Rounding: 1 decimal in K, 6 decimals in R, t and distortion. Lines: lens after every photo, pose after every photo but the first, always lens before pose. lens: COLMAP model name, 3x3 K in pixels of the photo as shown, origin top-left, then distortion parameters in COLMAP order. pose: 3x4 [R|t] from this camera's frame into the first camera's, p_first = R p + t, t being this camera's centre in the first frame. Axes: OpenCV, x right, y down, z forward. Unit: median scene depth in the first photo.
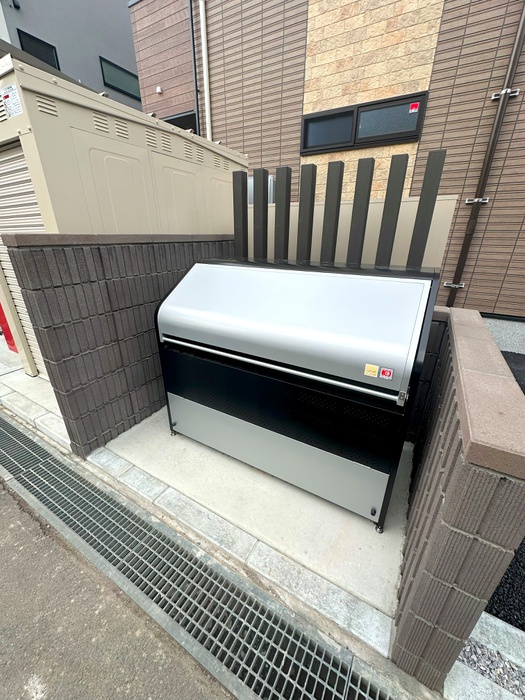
lens RADIAL K [[279.9, 0, 263.0], [0, 279.9, 349.8], [0, 0, 1]] dist [0.000427, 0.000087]
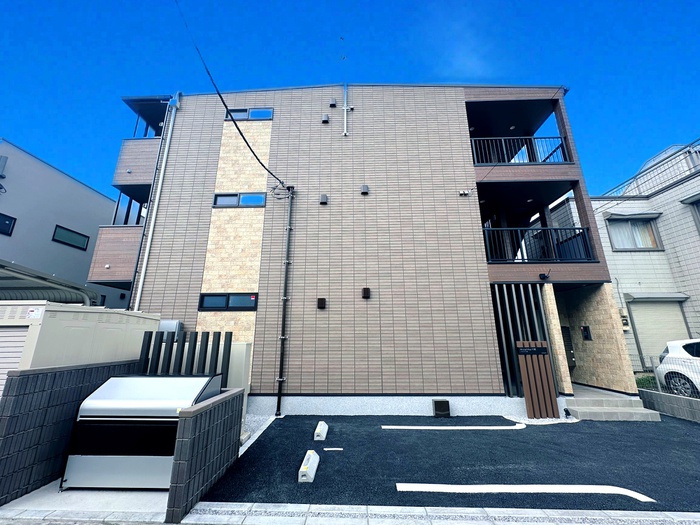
lens RADIAL K [[278.2, 0, 347.3], [0, 278.2, 262.9], [0, 0, 1]] dist [-0.000876, 0.000323]
pose [[0.883284, 0.112426, 0.455160, 0.166013], [0.188541, 0.803685, -0.564396, 0.305634], [-0.429258, 0.584339, 0.688685, -1.016129]]
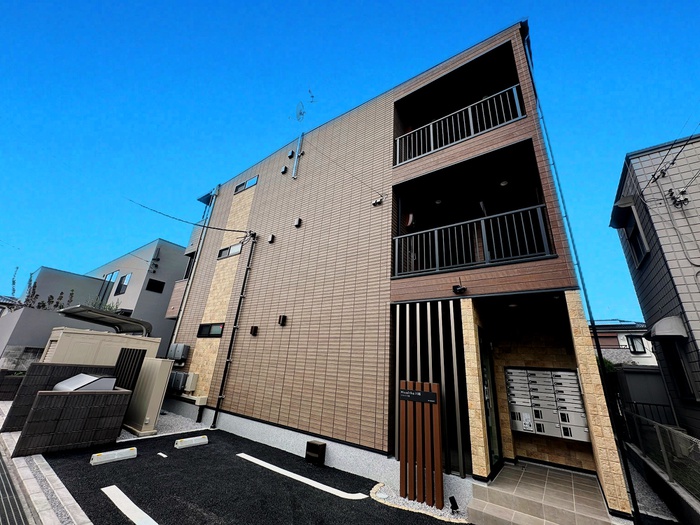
lens RADIAL K [[278.2, 0, 348.9], [0, 278.2, 262.1], [0, 0, 1]] dist [-0.000876, 0.000323]
pose [[0.992452, 0.022690, -0.120513, 2.149757], [-0.099884, 0.719697, -0.687066, 0.456877], [0.071143, 0.693917, 0.716532, -1.362263]]
